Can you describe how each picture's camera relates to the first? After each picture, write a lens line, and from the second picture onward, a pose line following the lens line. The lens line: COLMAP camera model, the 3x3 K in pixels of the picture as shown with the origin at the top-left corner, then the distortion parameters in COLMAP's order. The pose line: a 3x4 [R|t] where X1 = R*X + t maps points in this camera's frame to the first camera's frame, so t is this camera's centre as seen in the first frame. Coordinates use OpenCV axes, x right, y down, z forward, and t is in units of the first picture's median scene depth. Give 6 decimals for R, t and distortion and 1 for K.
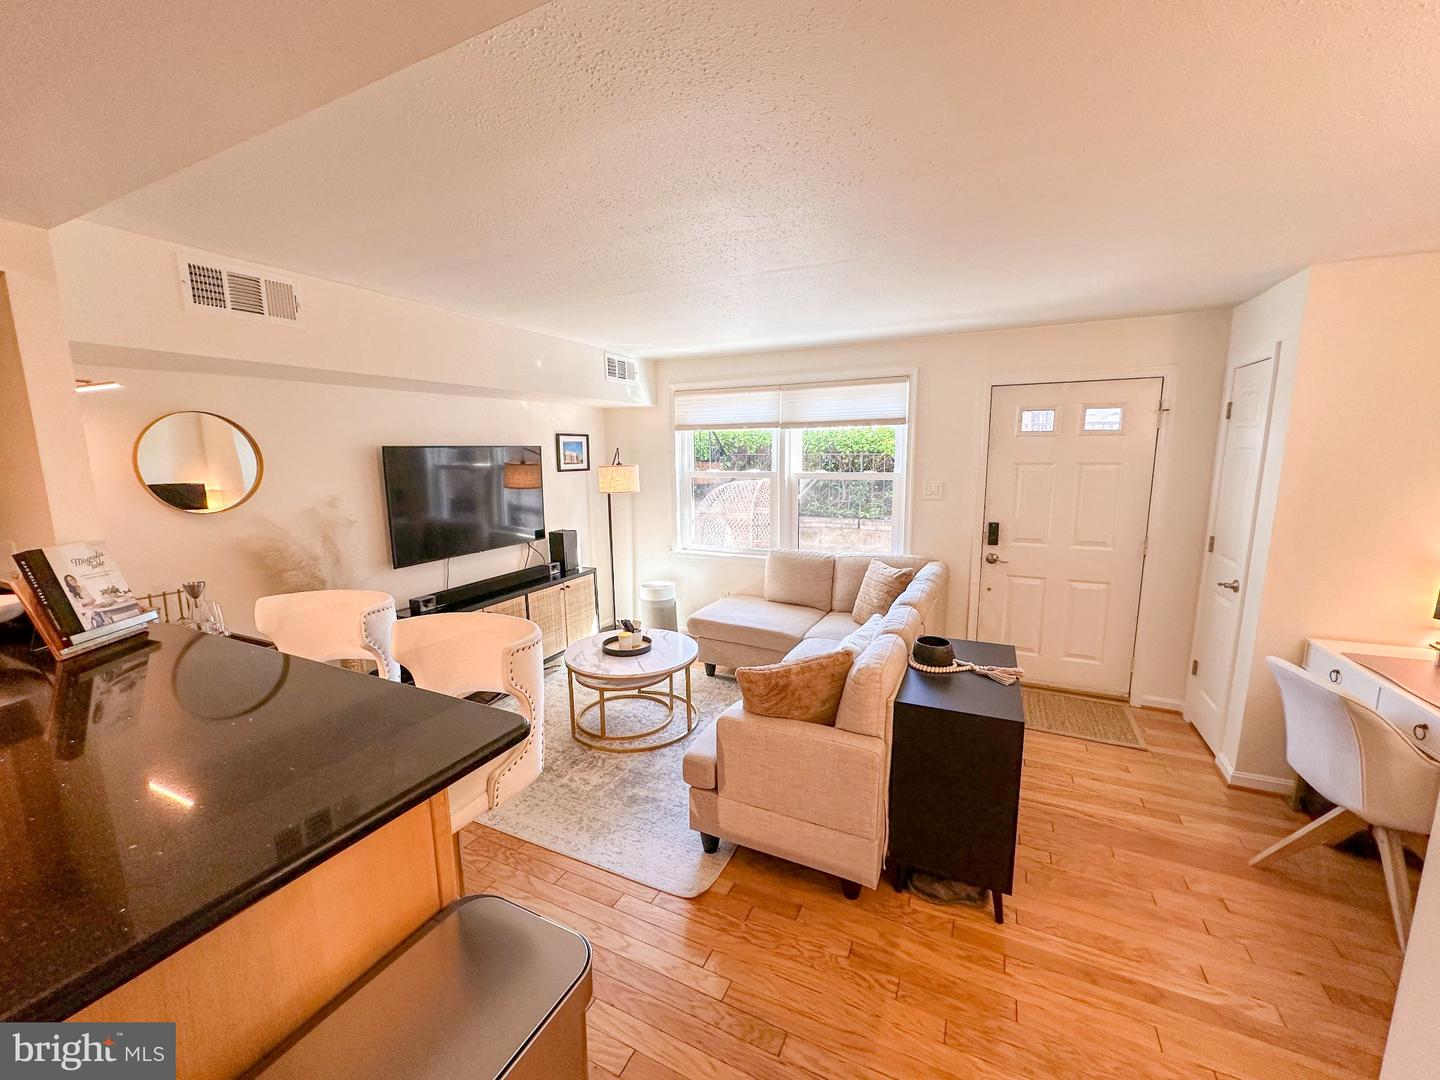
lens RADIAL K [[571.8, 0, 721.2], [0, 571.8, 541.5], [0, 0, 1]] dist [-0.001878, 0.000530]
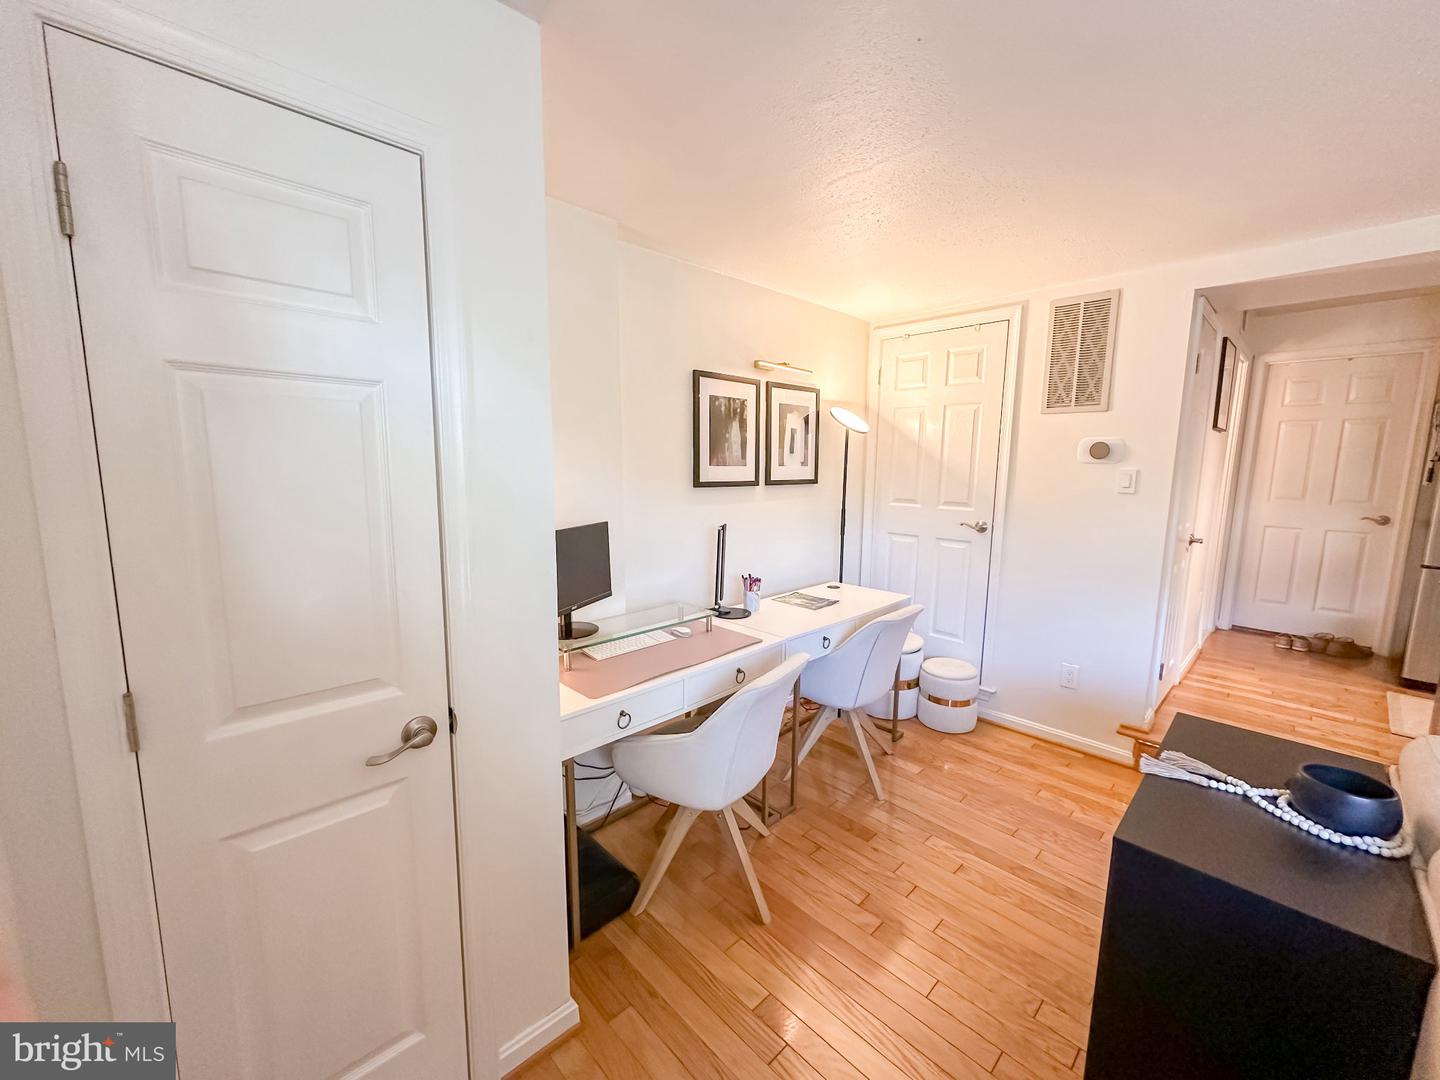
lens RADIAL K [[571.8, 0, 720.3], [0, 571.8, 542.1], [0, 0, 1]] dist [-0.001878, 0.000530]
pose [[-0.936044, -0.050326, 0.348265, 0.509085], [0.054574, 0.956982, 0.284970, -0.137193], [-0.347625, 0.285751, -0.893031, 1.113836]]
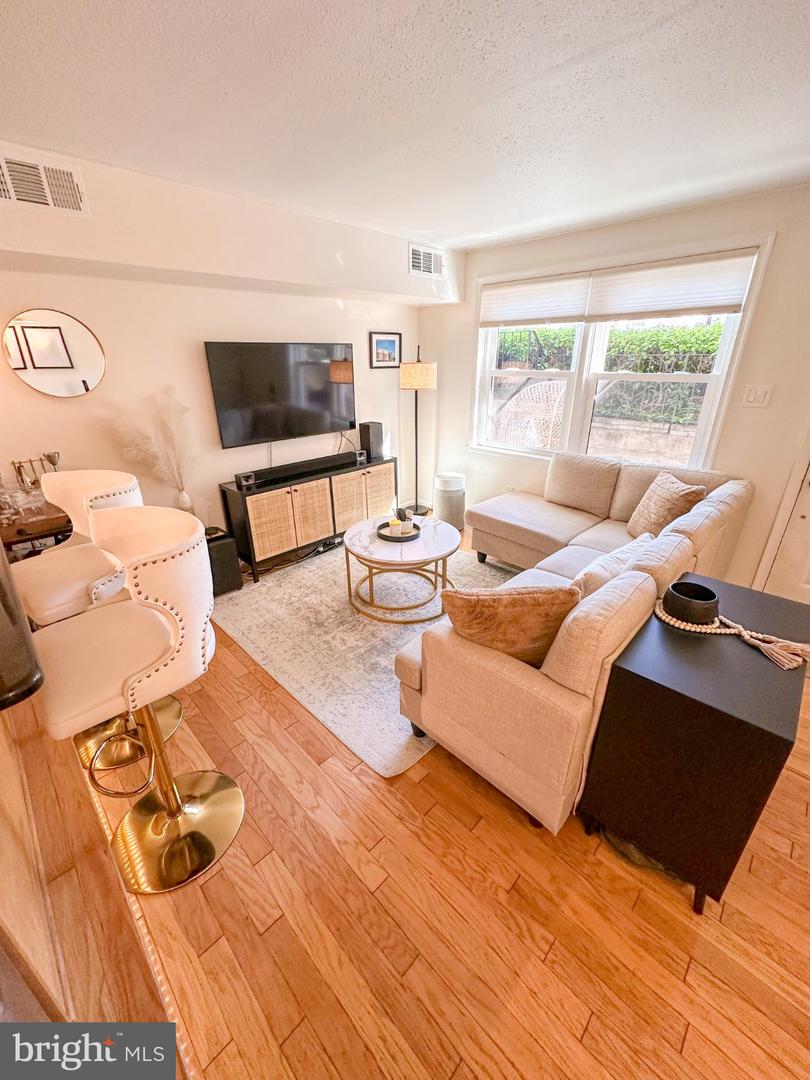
lens RADIAL K [[428.8, 0, 404.4], [0, 428.8, 540.7], [0, 0, 1]] dist [-0.001878, 0.000530]
pose [[0.944968, 0.132643, -0.299069, 0.109724], [-0.054029, 0.964844, 0.257211, -0.021098], [0.322672, -0.226897, 0.918913, 0.228075]]
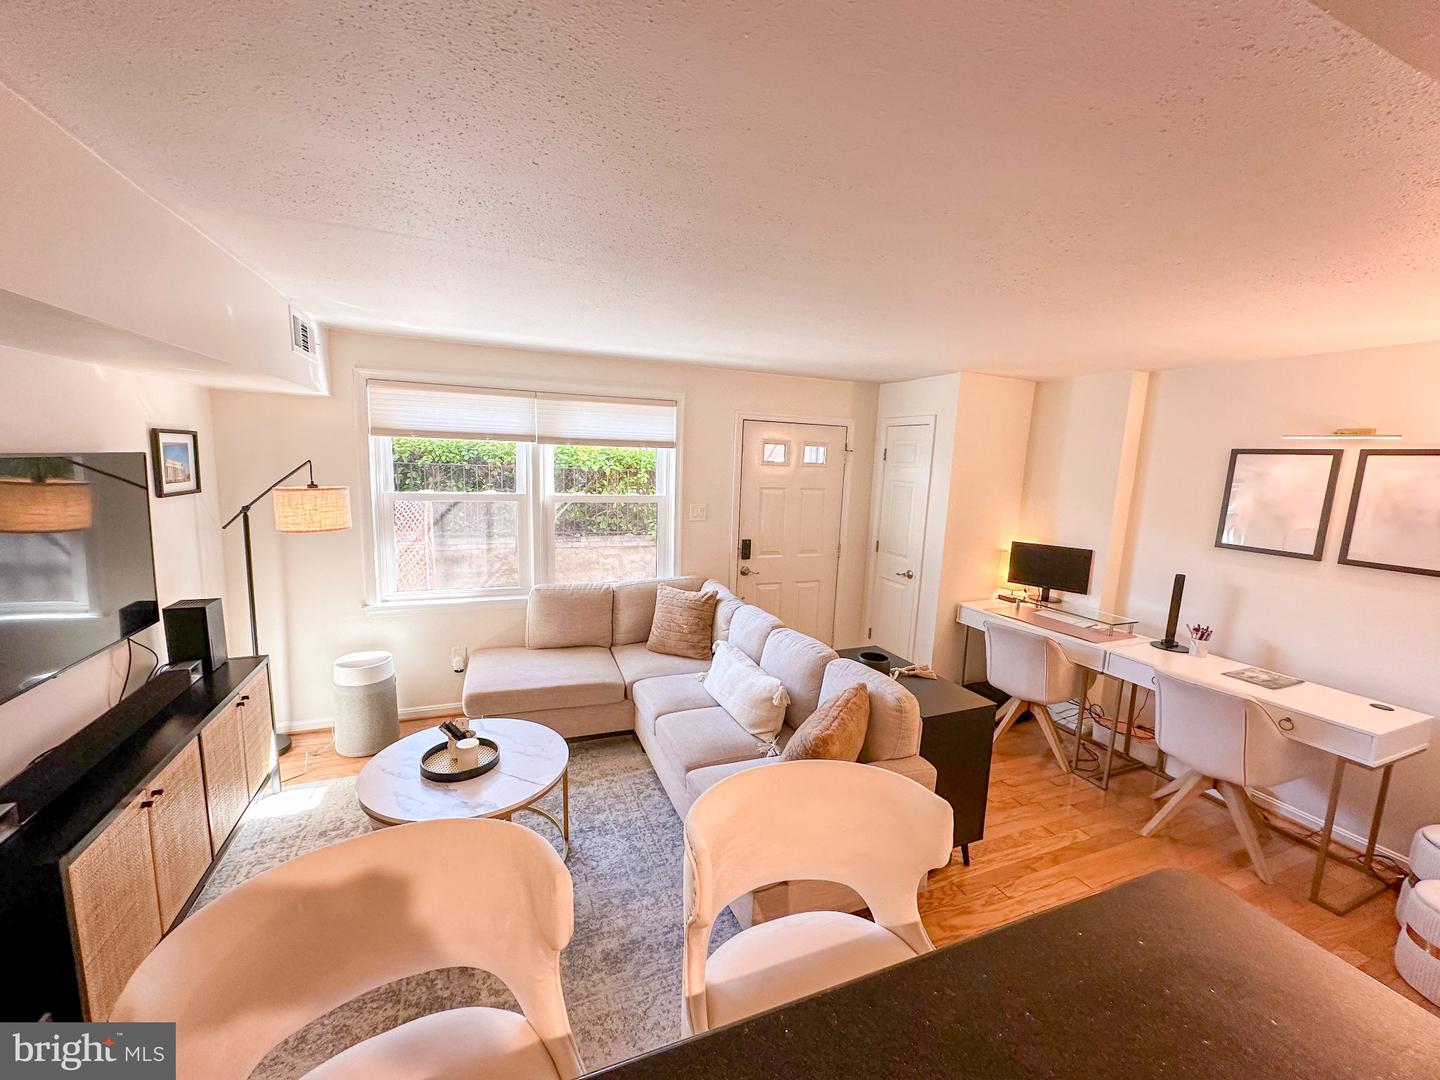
lens RADIAL K [[571.8, 0, 721.0], [0, 571.8, 540.2], [0, 0, 1]] dist [-0.001878, 0.000530]
pose [[0.669708, -0.069898, 0.739328, -0.467690], [0.073906, 0.996891, 0.027302, -0.078132], [-0.738938, 0.036357, 0.672792, 0.318865]]
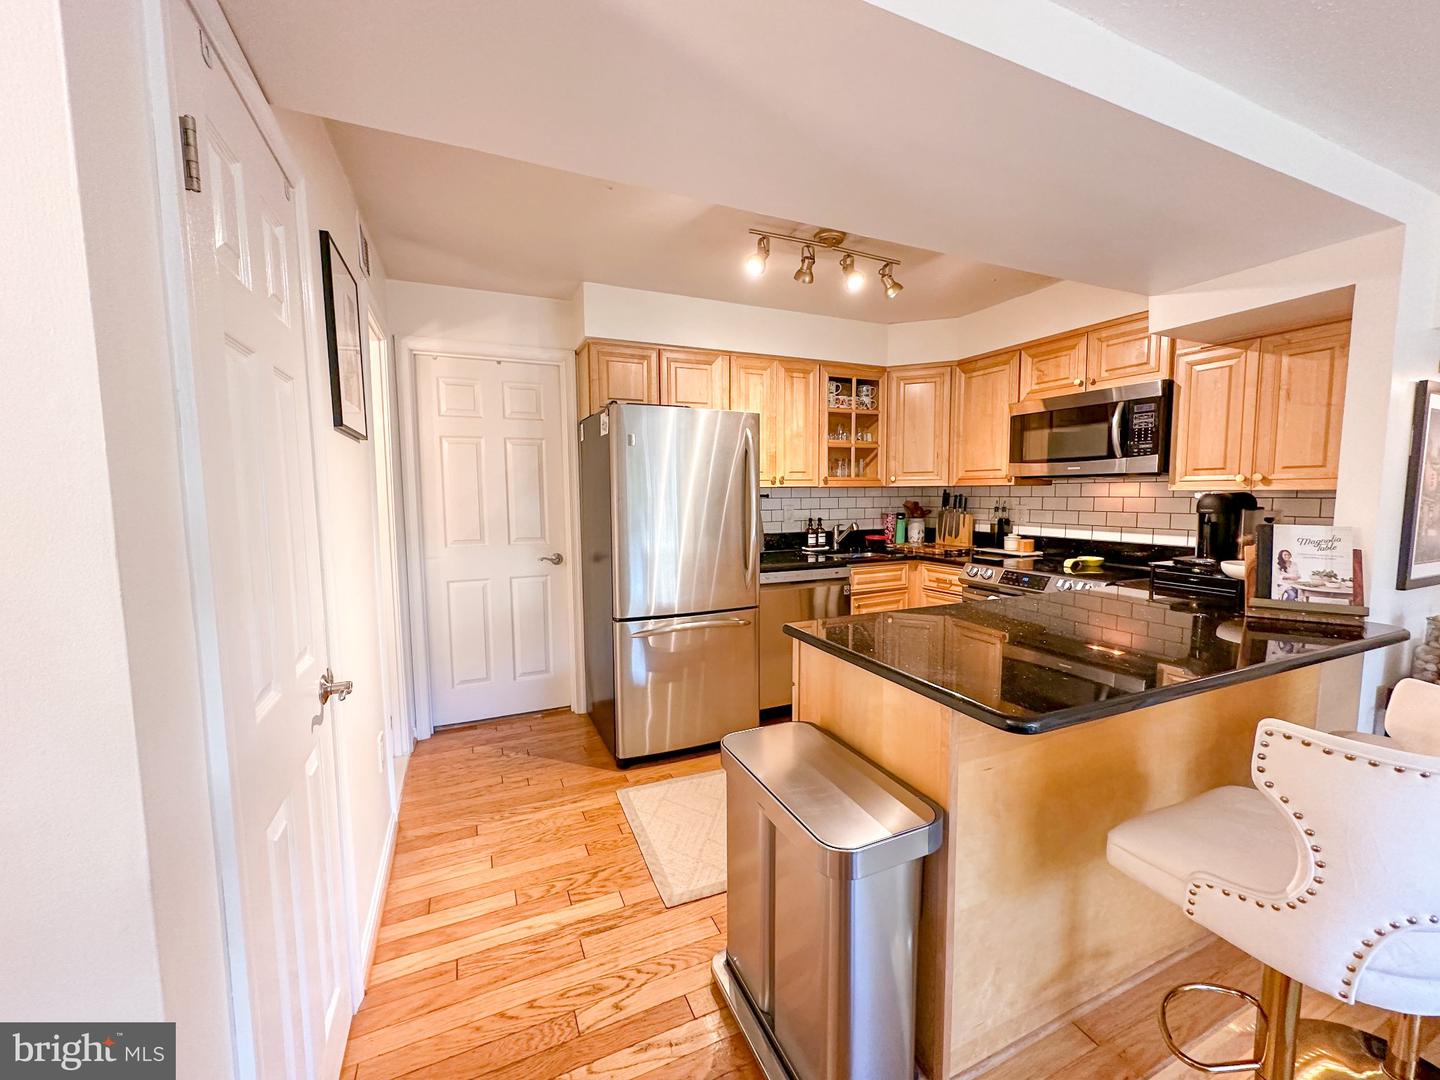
lens RADIAL K [[571.8, 0, 721.9], [0, 571.8, 539.8], [0, 0, 1]] dist [-0.001878, 0.000530]
pose [[-0.643642, 0.081119, -0.761015, 0.212180], [-0.108876, 0.974548, 0.195964, -0.029314], [0.757543, 0.208987, -0.618429, 0.394737]]
